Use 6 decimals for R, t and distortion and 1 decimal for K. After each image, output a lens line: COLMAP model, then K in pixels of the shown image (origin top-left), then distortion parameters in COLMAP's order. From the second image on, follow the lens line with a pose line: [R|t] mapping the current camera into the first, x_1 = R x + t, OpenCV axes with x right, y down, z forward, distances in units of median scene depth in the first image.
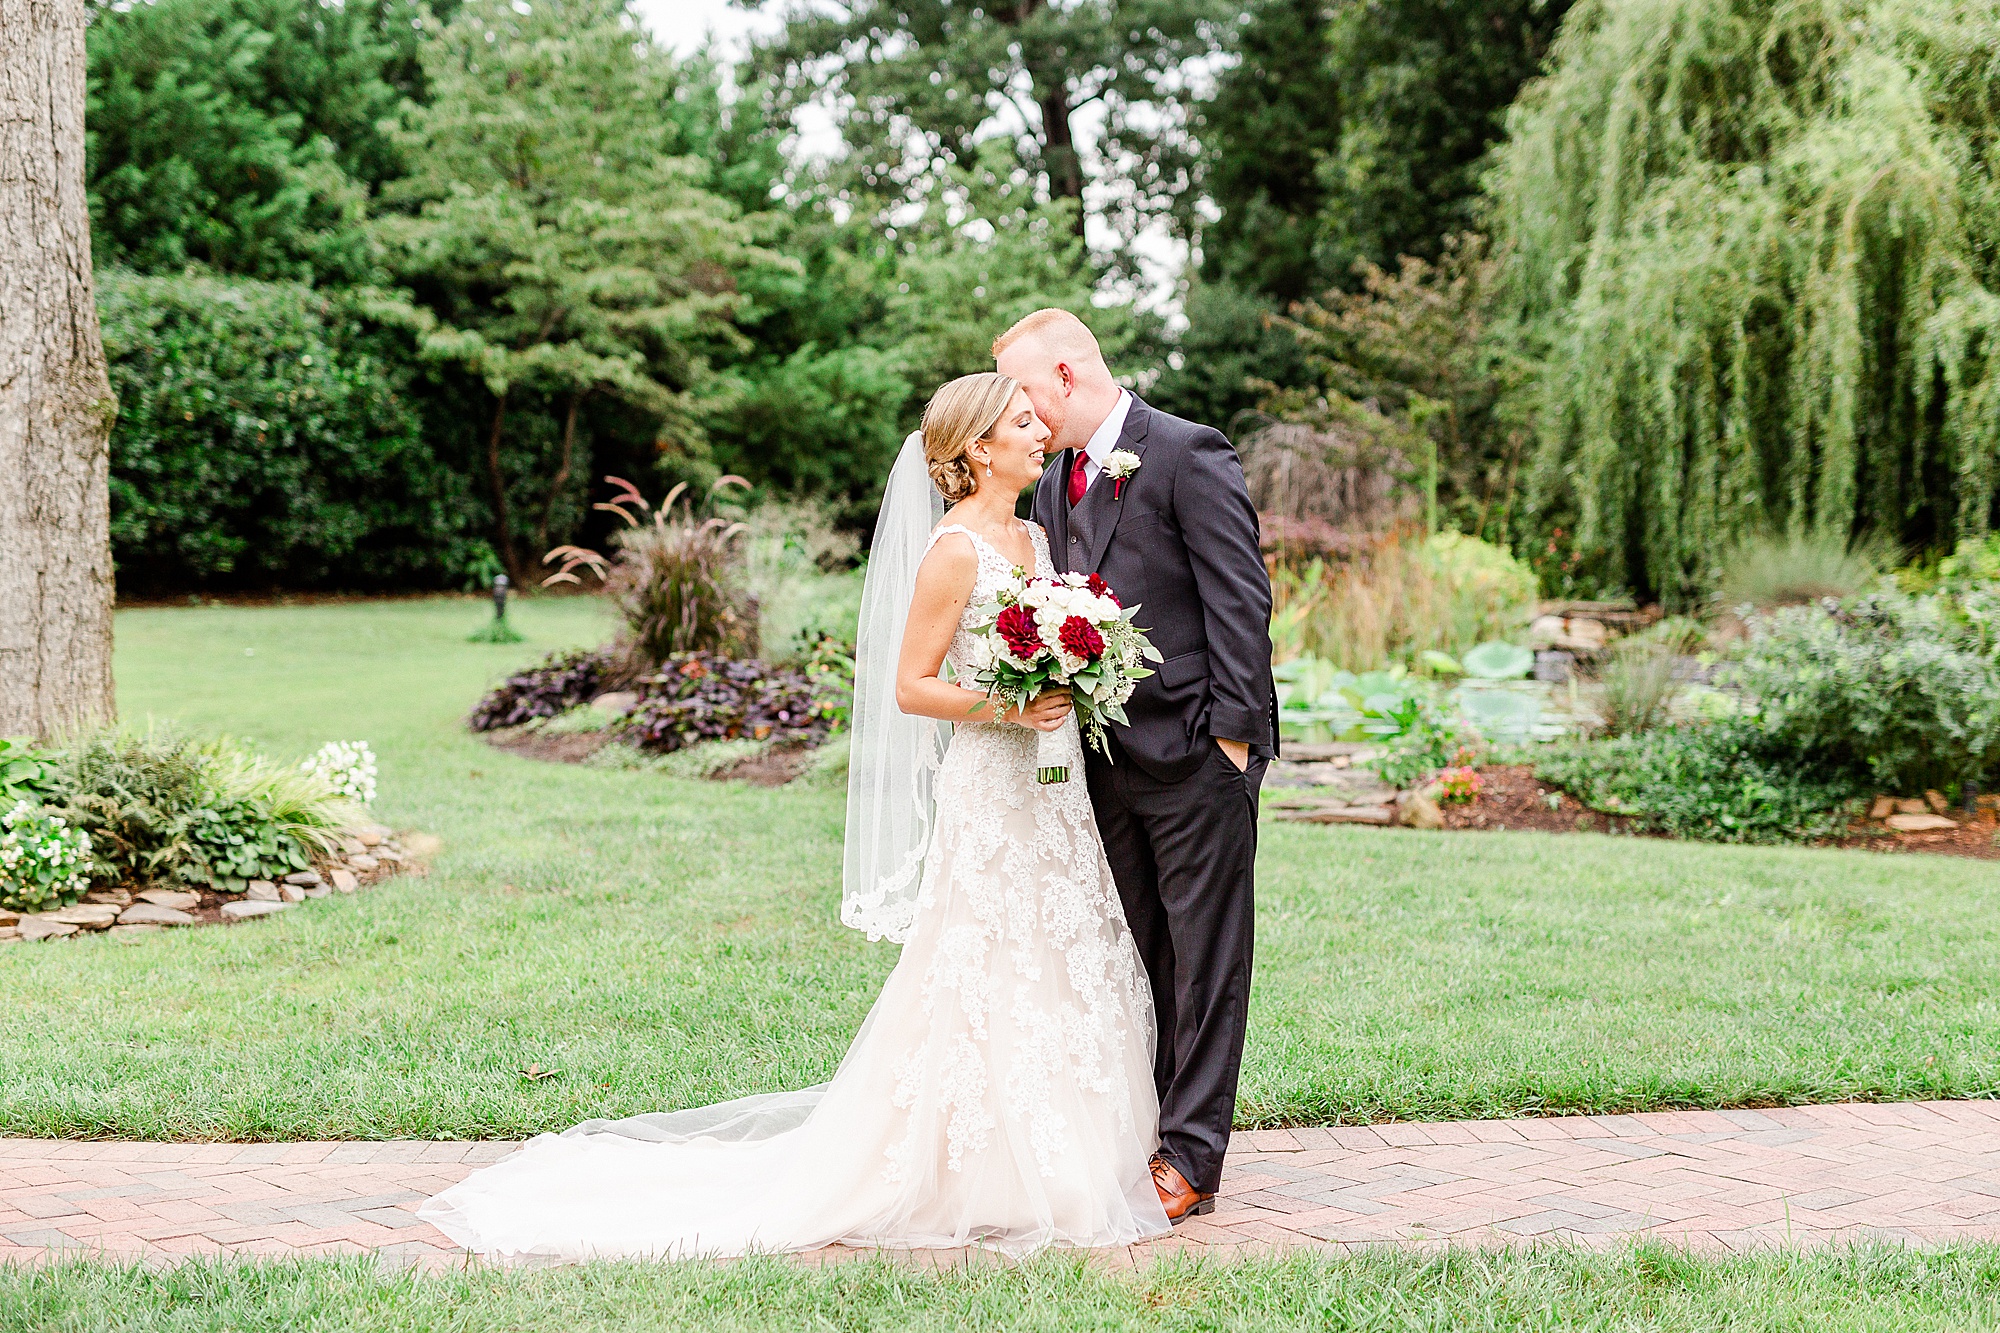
lens RADIAL K [[3023.5, 0, 969.5], [0, 3023.5, 669.4], [0, 0, 1]] dist [0.000159, 0.046814]
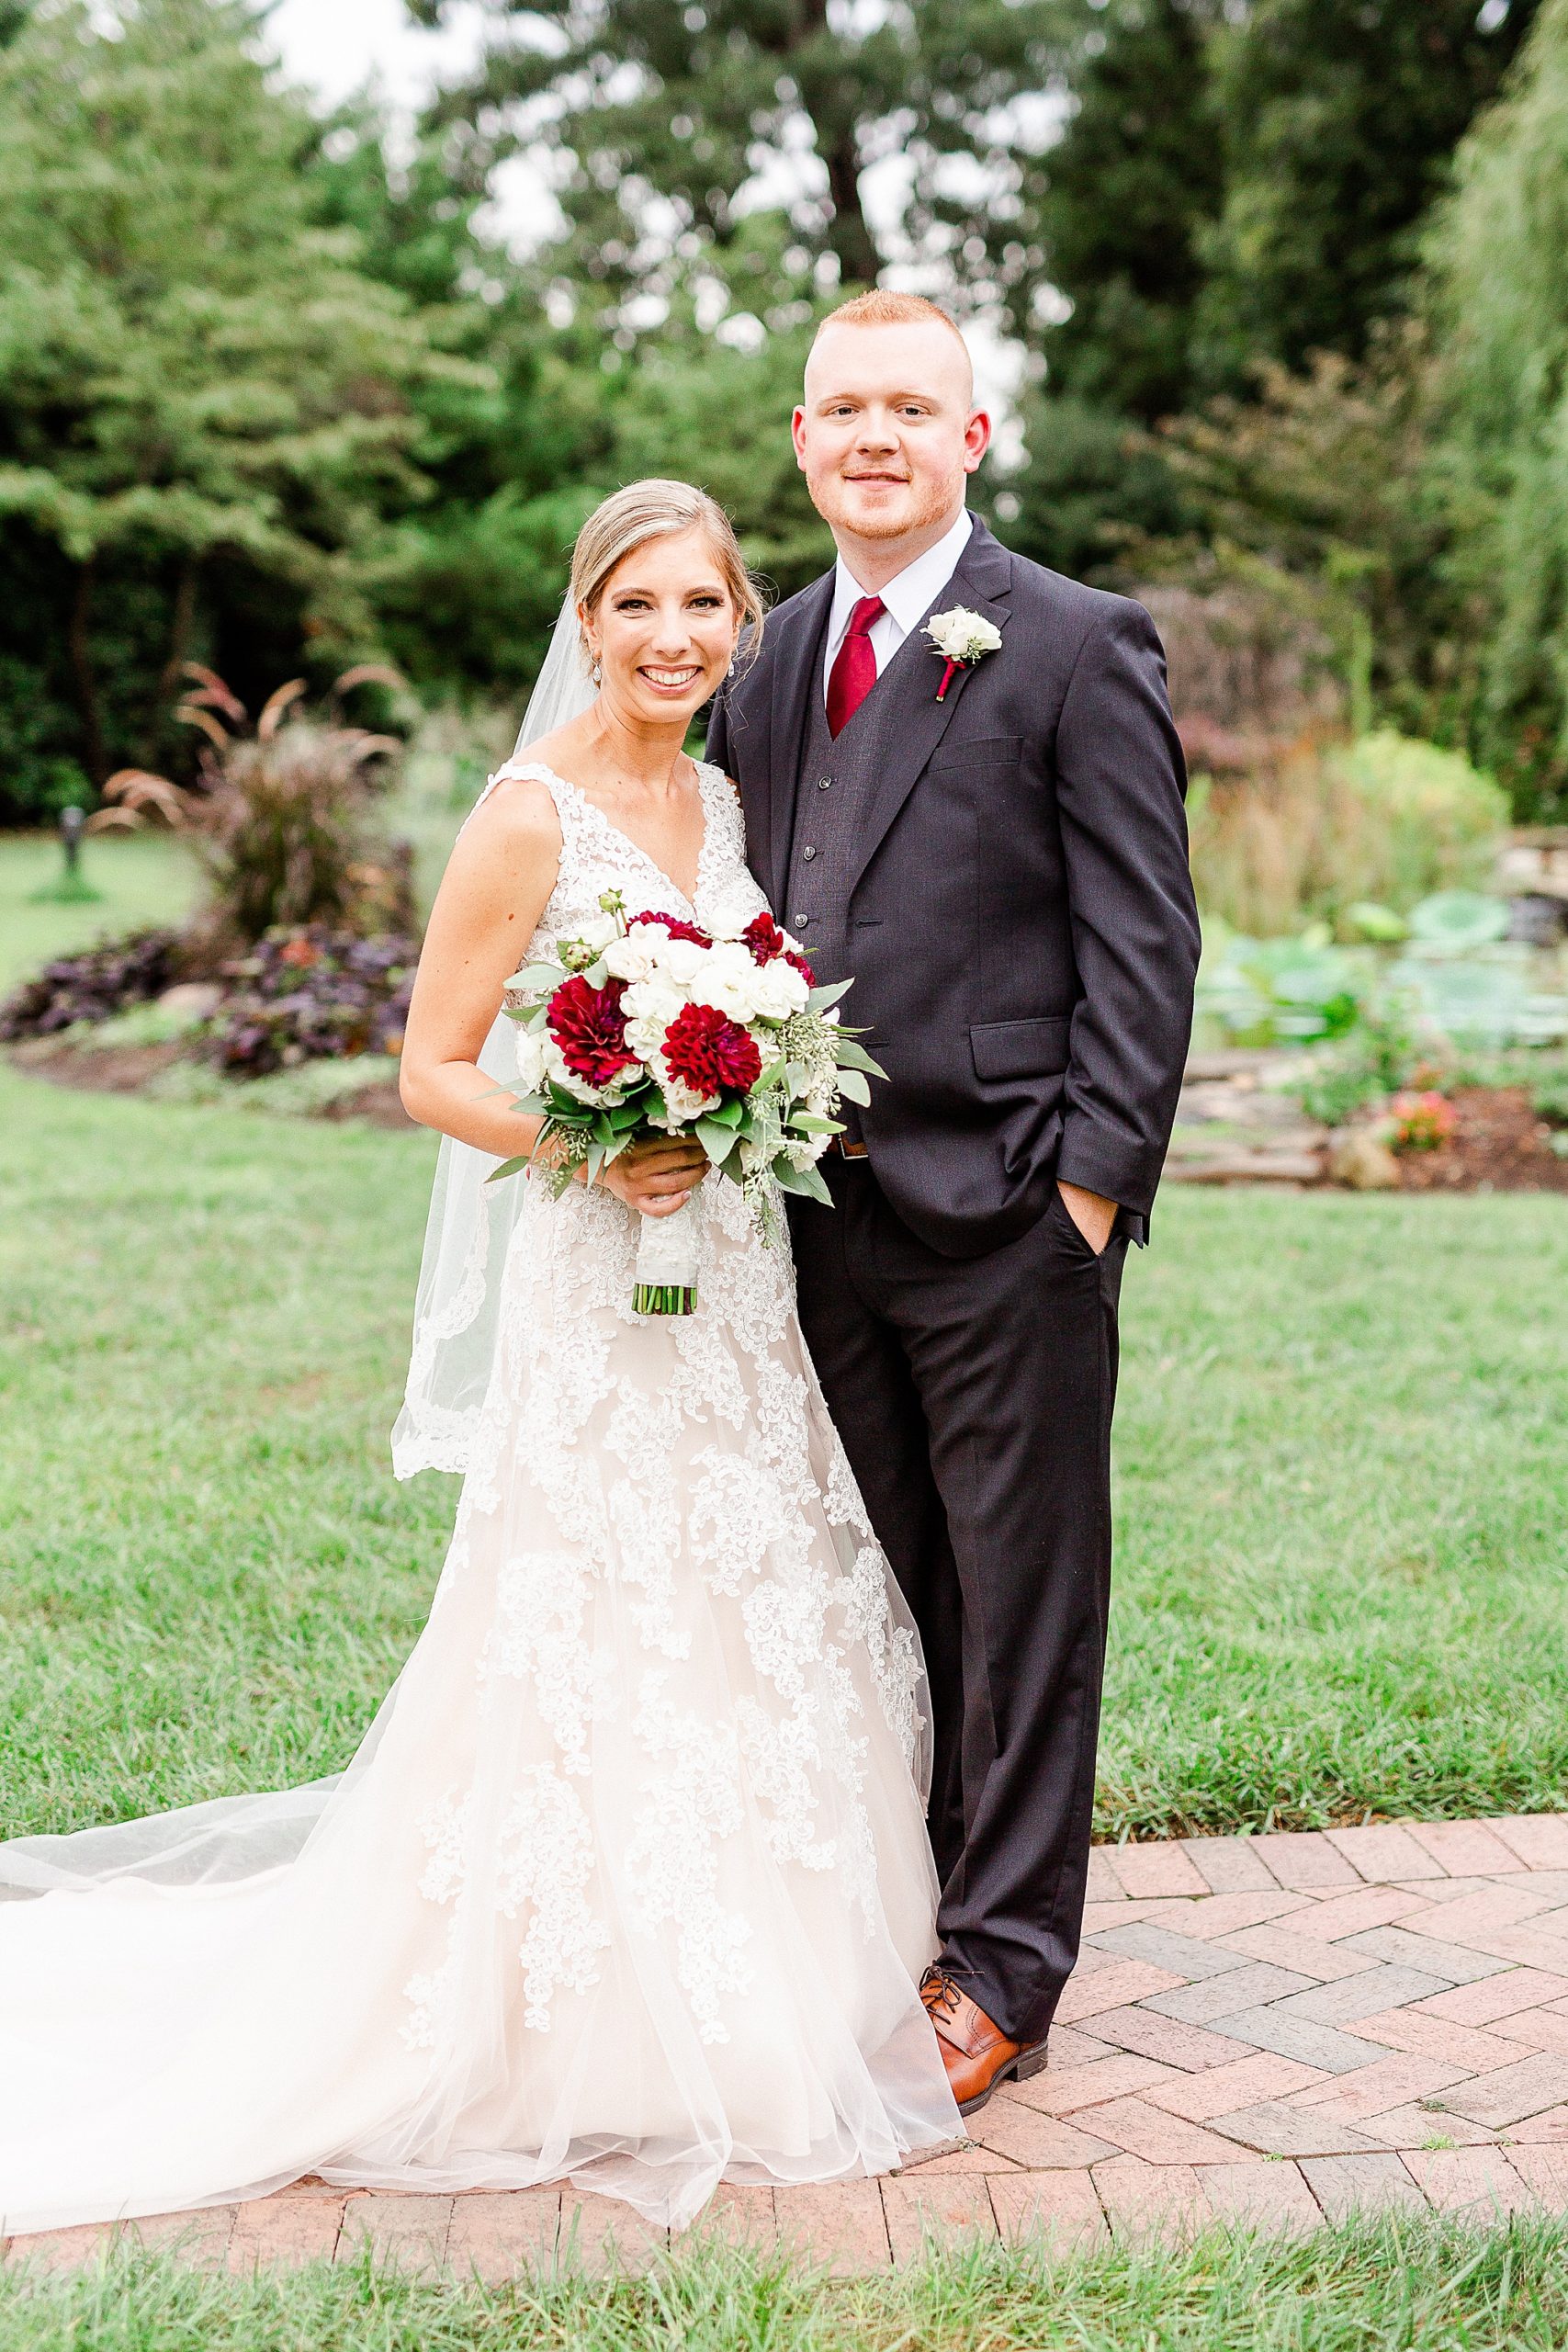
lens RADIAL K [[3456.0, 0, 842.5], [0, 3456.0, 1057.5], [0, 0, 1]] dist [-0.005122, 0.020783]
pose [[0.999817, -0.012789, 0.014213, 0.016621], [0.012050, 0.998629, 0.050934, -0.012060], [-0.014845, -0.050753, 0.998601, 0.172771]]
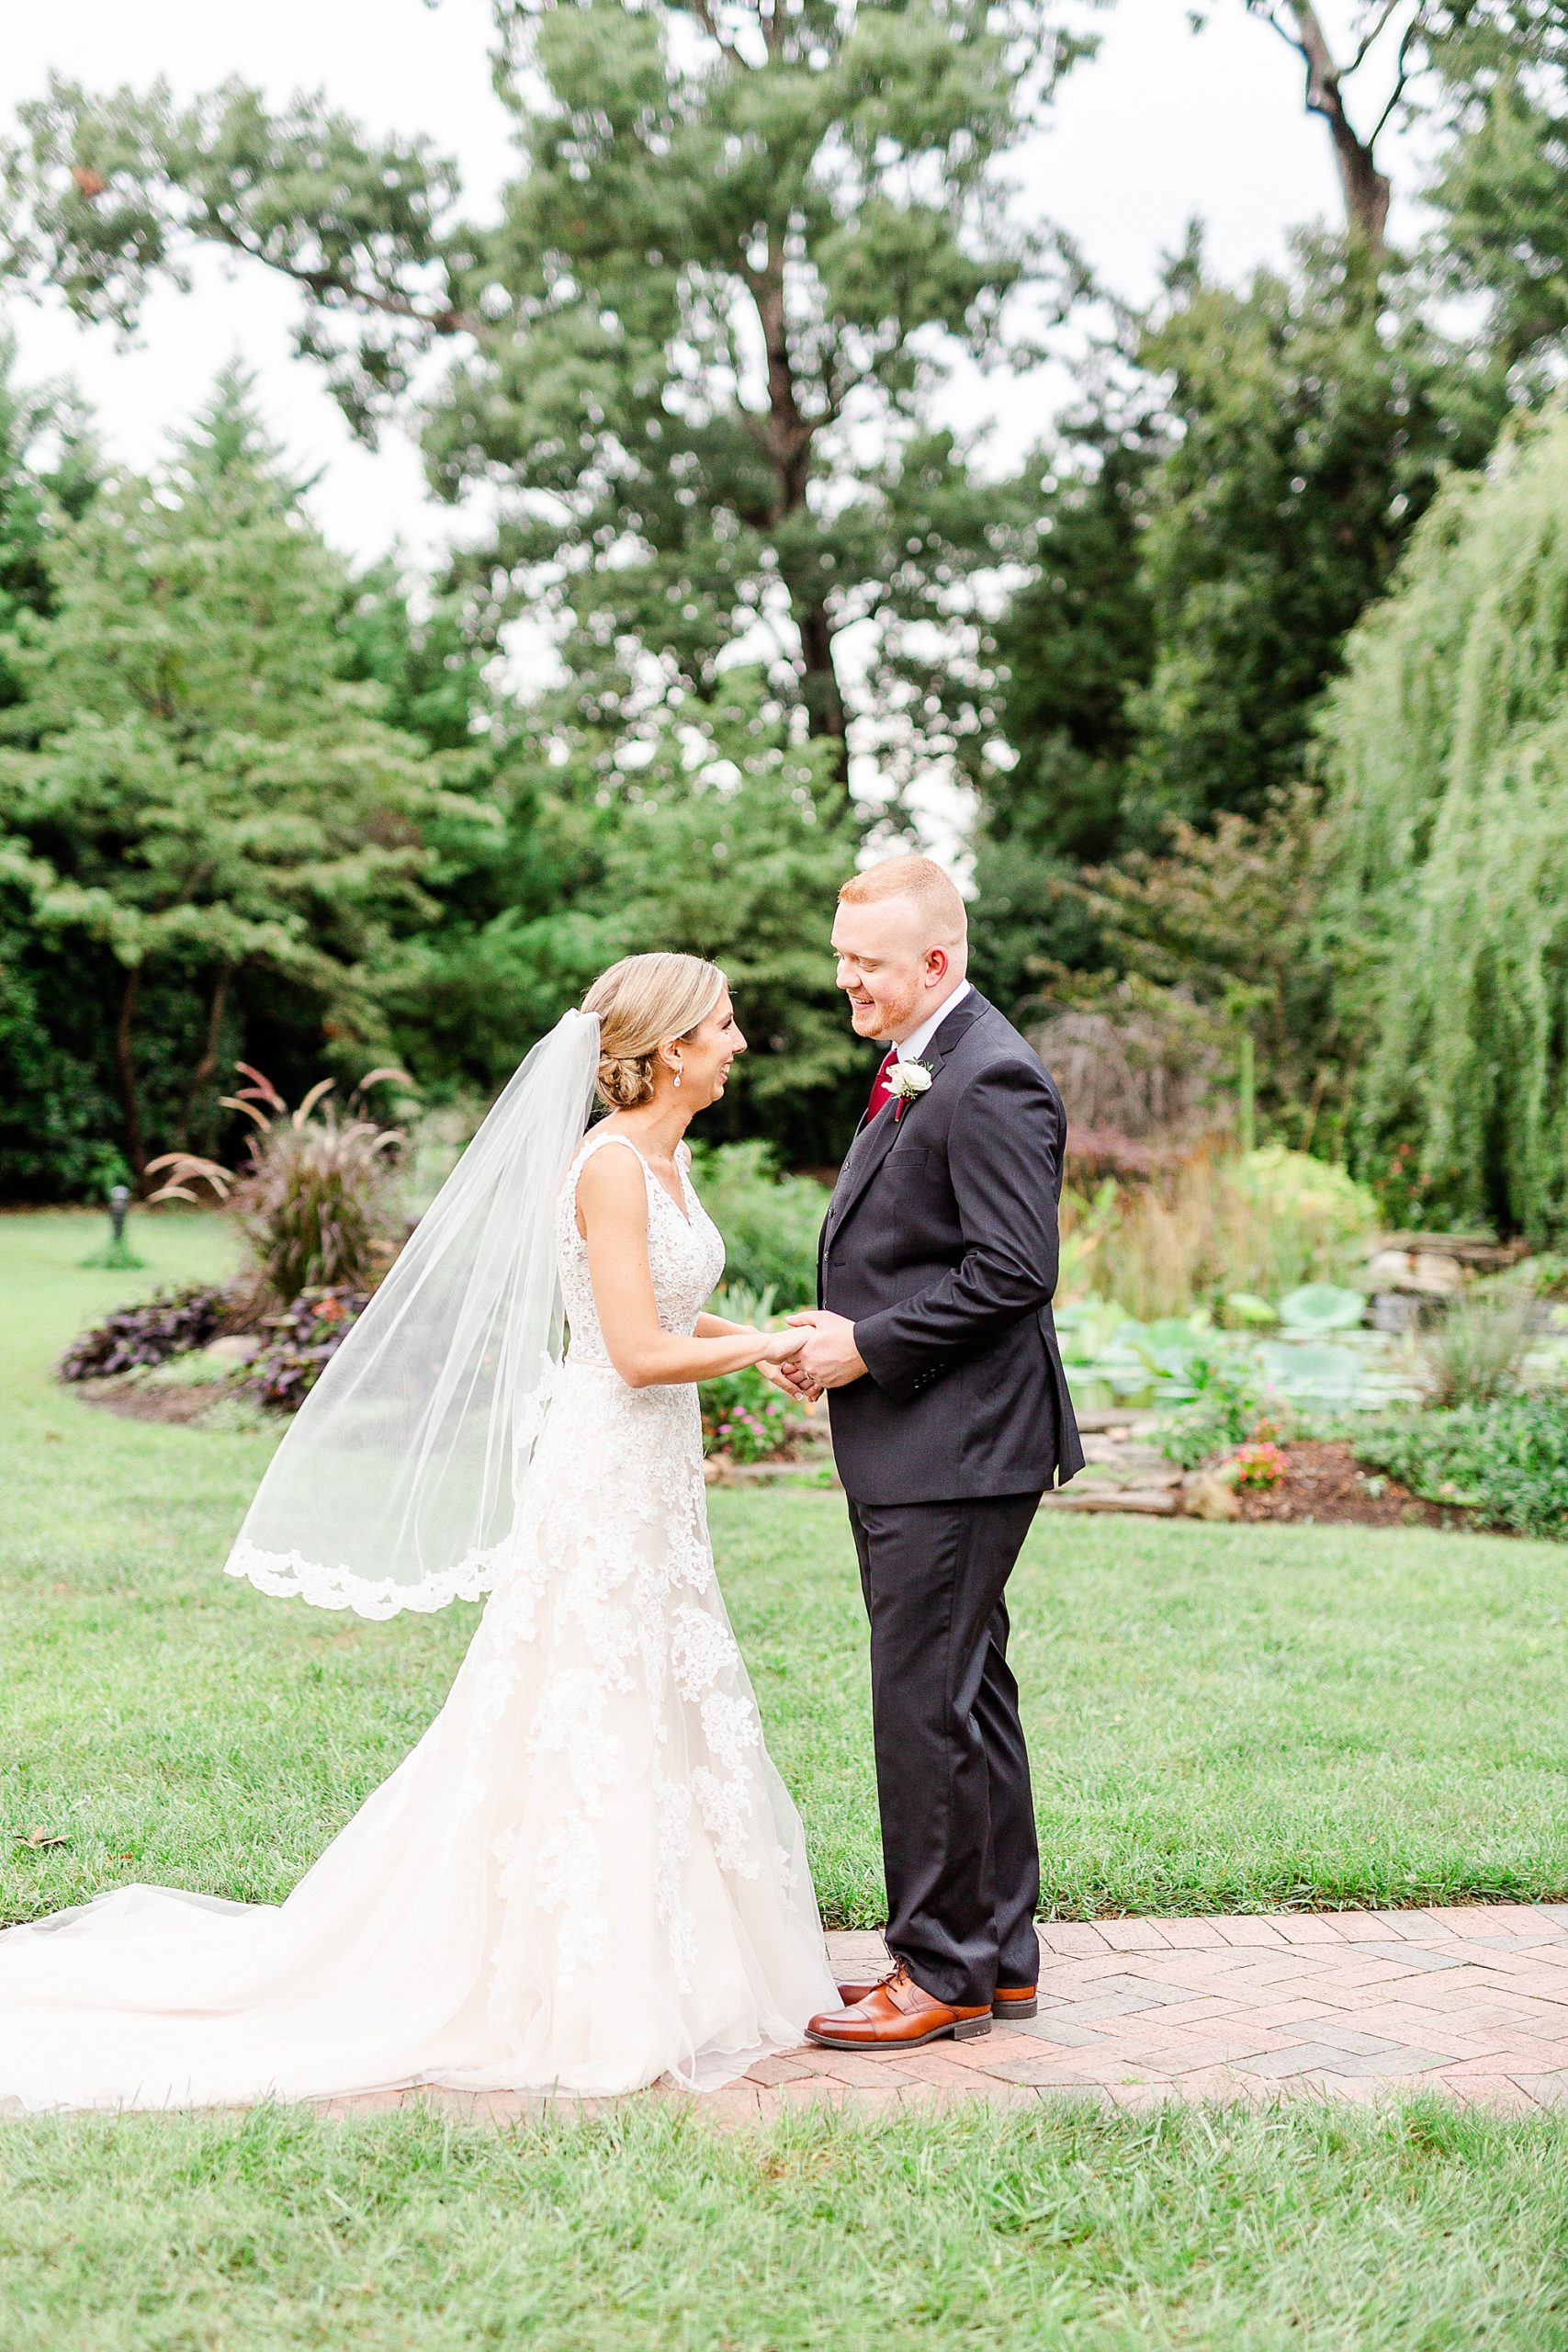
lens RADIAL K [[3555.3, 0, 784.0], [0, 3555.3, 1176.0], [0, 0, 1]] dist [0.000159, 0.046814]
pose [[0.999933, 0.010904, 0.003957, 0.021872], [-0.010775, 0.999458, -0.031121, -0.006030], [-0.004294, 0.031076, 0.999508, 0.033577]]
